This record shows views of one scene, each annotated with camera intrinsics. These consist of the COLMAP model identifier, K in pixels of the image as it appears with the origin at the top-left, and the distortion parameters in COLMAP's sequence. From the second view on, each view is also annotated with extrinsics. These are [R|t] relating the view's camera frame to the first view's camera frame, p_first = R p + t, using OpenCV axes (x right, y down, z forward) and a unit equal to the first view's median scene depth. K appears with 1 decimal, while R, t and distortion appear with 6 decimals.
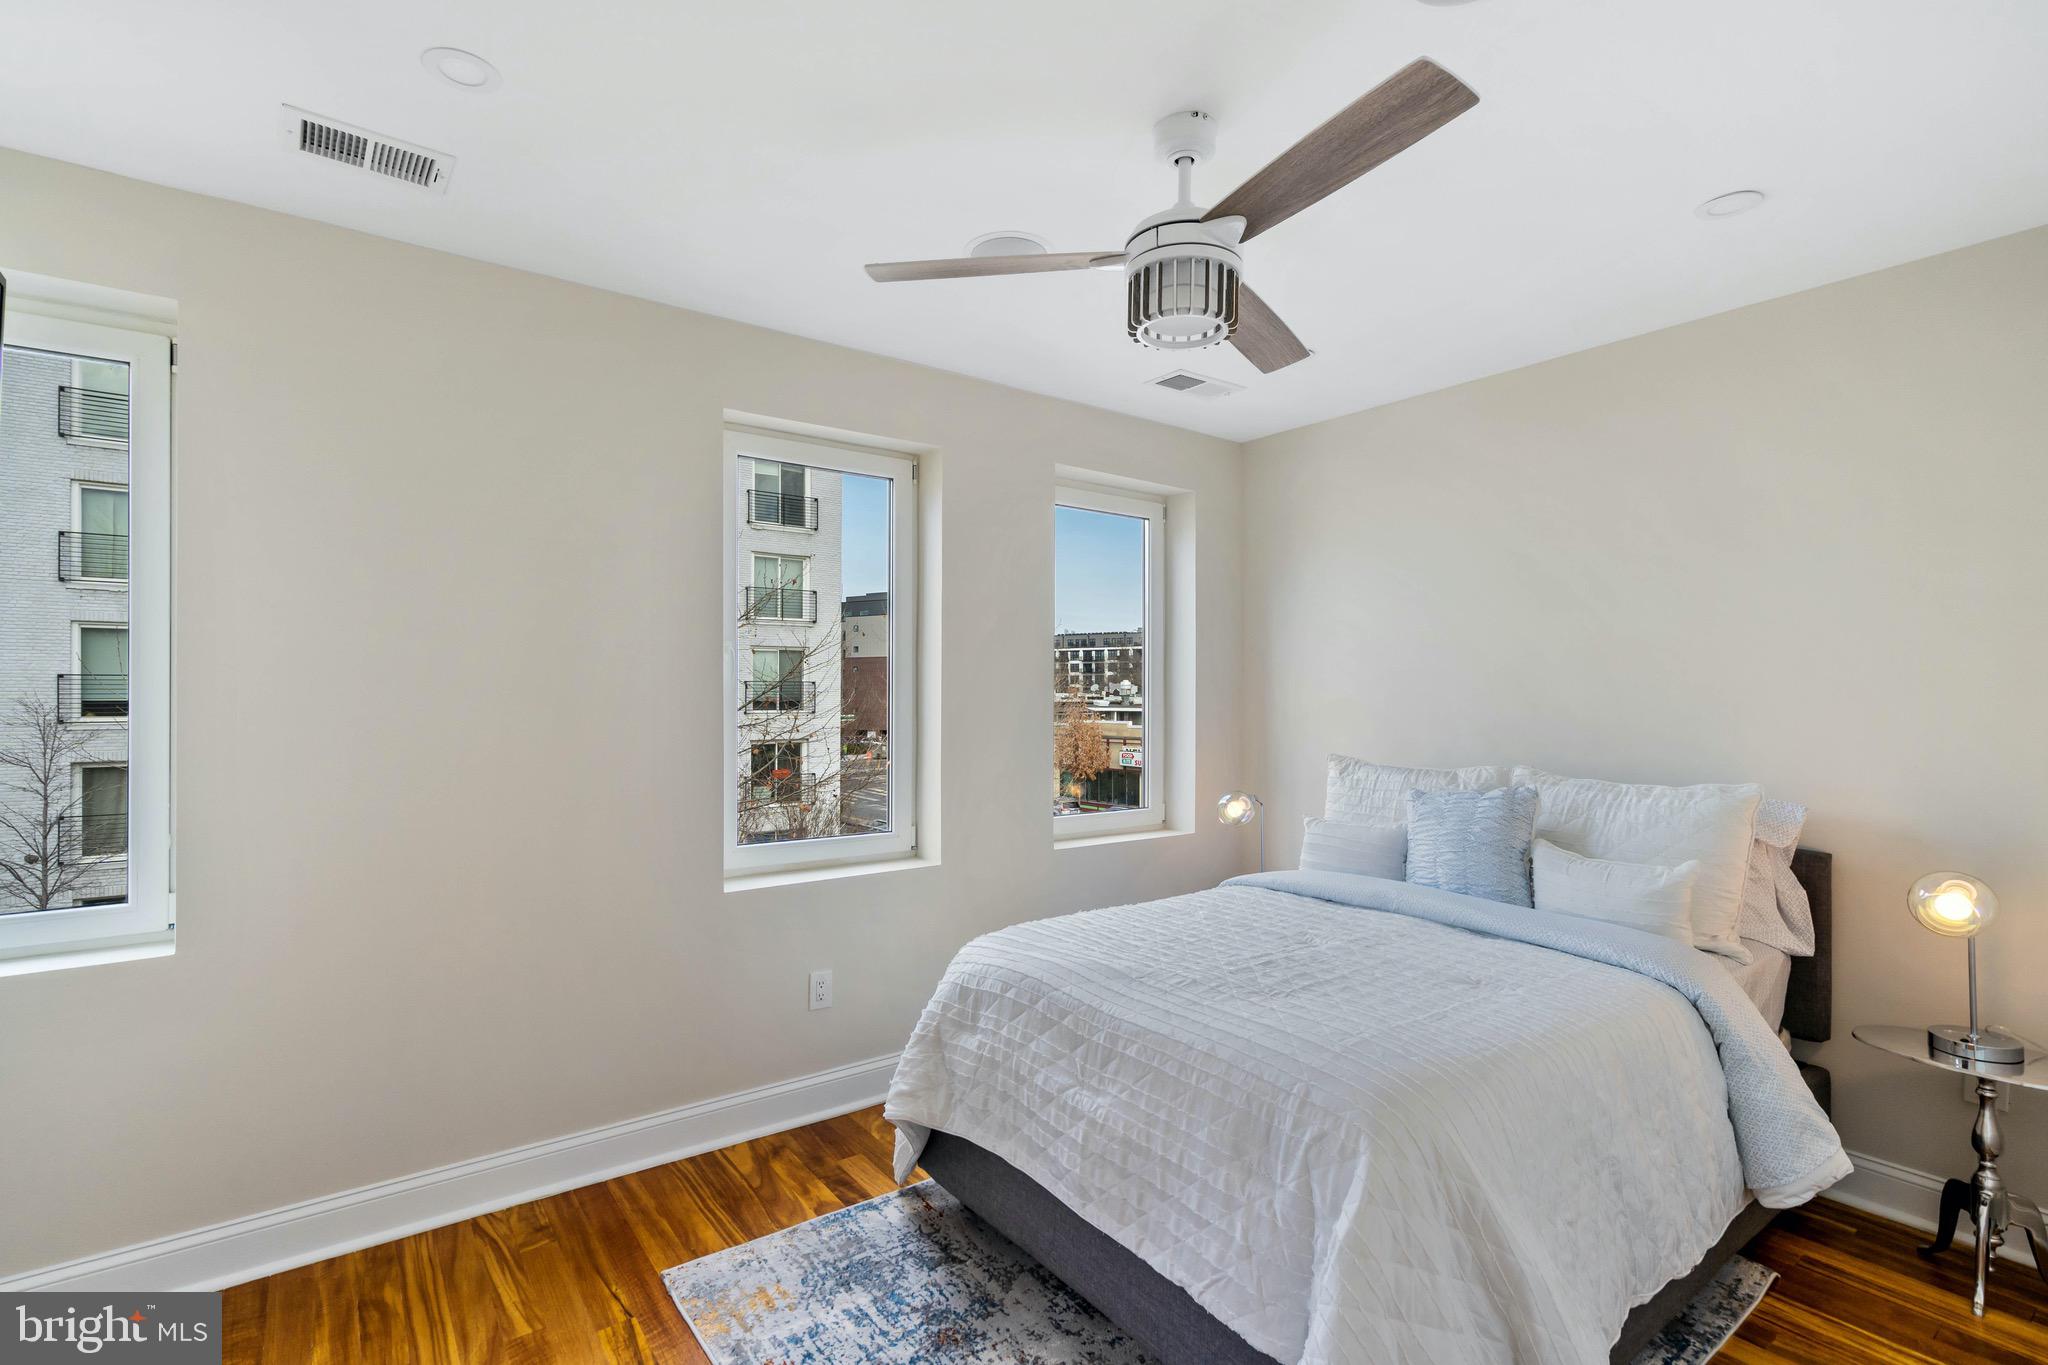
lens RADIAL K [[957.6, 0, 1017.7], [0, 957.6, 694.9], [0, 0, 1]] dist [-0.142229, 0.118117]
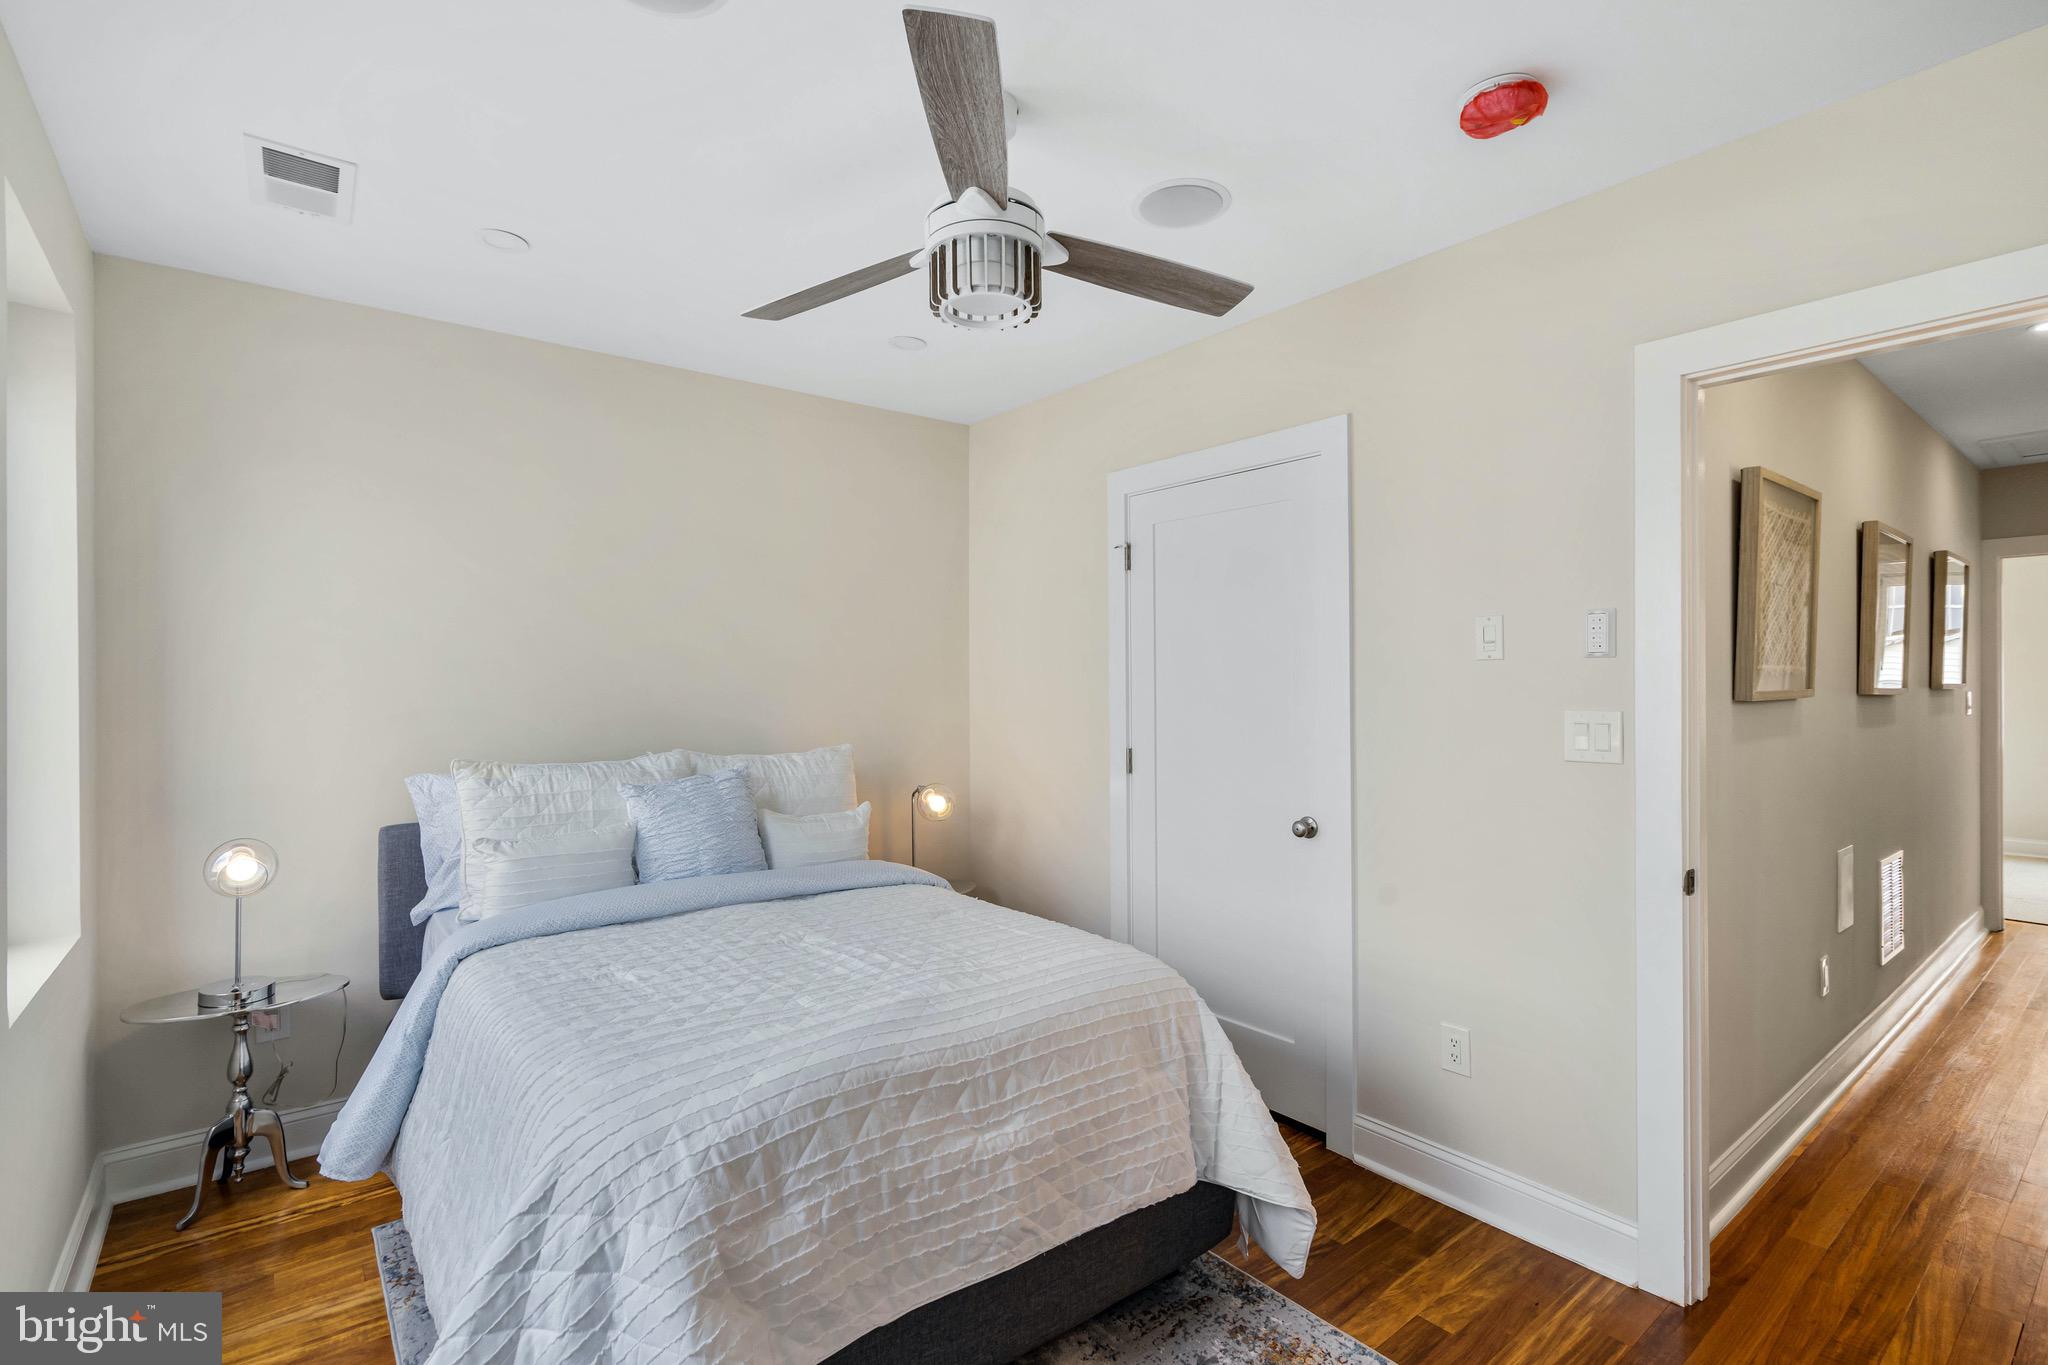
lens RADIAL K [[949.6, 0, 1021.2], [0, 949.6, 680.0], [0, 0, 1]] dist [-0.003728, 0.000613]
pose [[-0.031102, -0.018441, 0.999346, -0.718988], [0.004647, 0.999816, 0.018595, -0.026105], [-0.999505, 0.005222, -0.031011, 0.858019]]
